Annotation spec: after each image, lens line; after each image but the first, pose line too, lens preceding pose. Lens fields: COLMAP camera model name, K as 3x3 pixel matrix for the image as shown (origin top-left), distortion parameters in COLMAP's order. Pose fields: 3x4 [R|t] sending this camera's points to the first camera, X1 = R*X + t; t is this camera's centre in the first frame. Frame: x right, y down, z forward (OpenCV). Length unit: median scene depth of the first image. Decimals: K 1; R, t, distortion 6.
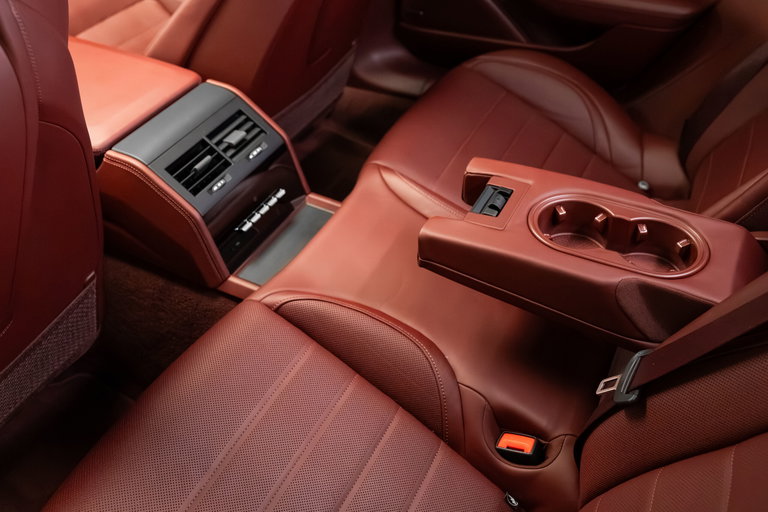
lens RADIAL K [[755.1, 0, 384.0], [0, 755.1, 256.0], [0, 0, 1]] dist [0.006408, -0.000483]
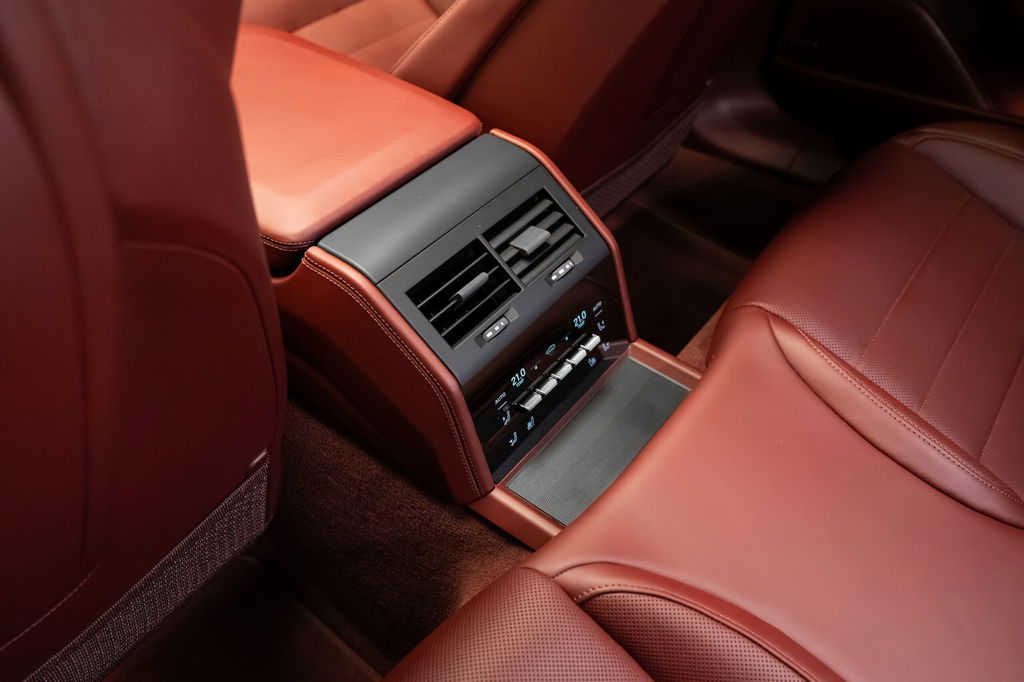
lens RADIAL K [[769.4, 0, 512.0], [0, 769.4, 341.0], [0, 0, 1]] dist [-0.001887, 0.001112]
pose [[0.985123, 0.137310, -0.103342, -0.139721], [-0.129333, 0.988343, 0.080321, -0.125411], [0.113166, -0.065760, 0.991398, 0.416408]]
